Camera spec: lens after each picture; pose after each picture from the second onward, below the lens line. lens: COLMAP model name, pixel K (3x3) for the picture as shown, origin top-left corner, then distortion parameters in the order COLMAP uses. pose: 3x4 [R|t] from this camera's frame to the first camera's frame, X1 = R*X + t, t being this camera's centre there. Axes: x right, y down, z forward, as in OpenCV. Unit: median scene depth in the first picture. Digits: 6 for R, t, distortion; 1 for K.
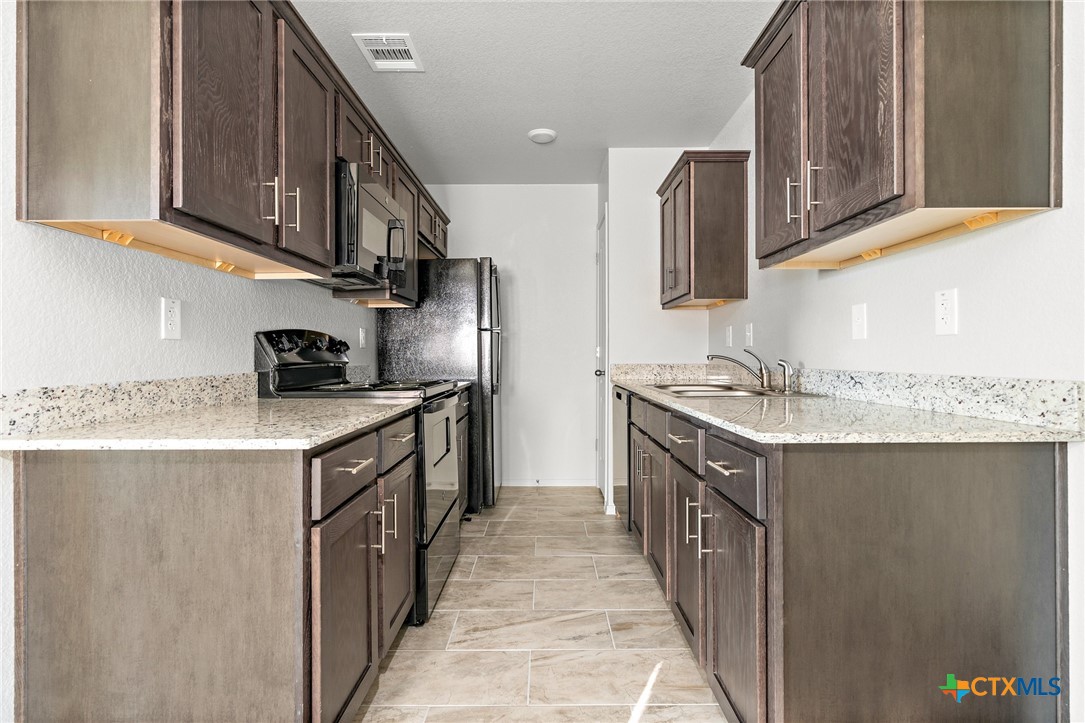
lens RADIAL K [[543.6, 0, 544.6], [0, 543.6, 357.0], [0, 0, 1]] dist [-0.001280, -0.000681]
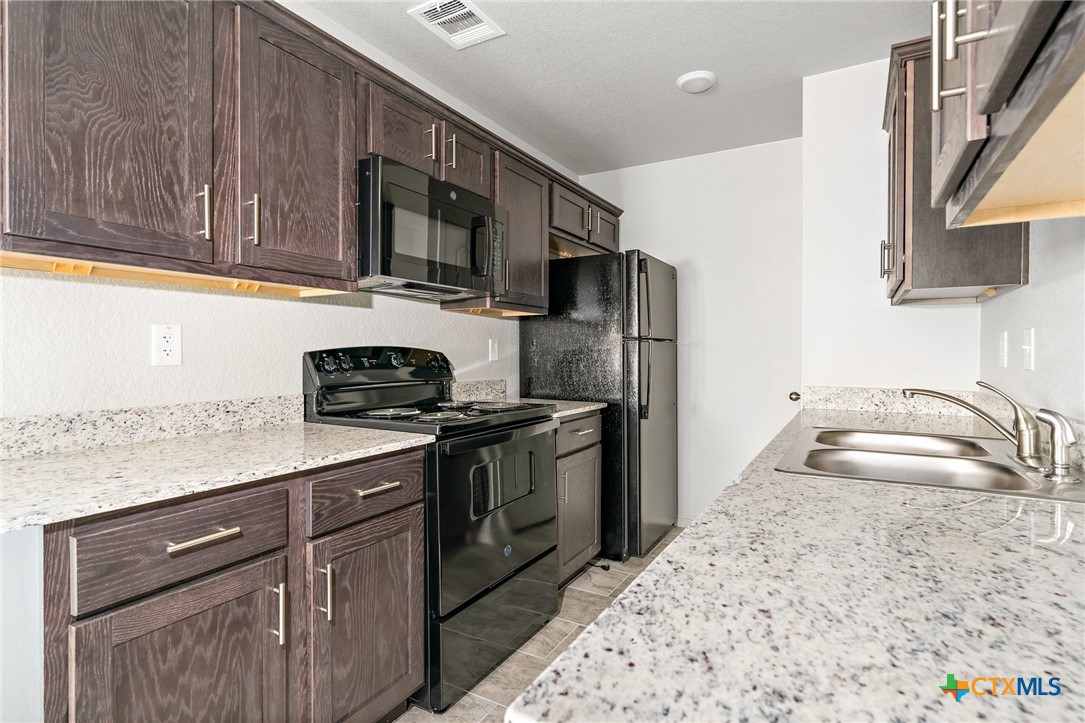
lens RADIAL K [[543.6, 0, 544.6], [0, 543.6, 357.0], [0, 0, 1]] dist [-0.001280, -0.000681]
pose [[0.863855, 0.008031, -0.503676, 0.311011], [-0.005733, 0.999965, 0.006112, -0.044867], [0.503707, -0.002392, 0.863871, 0.378293]]
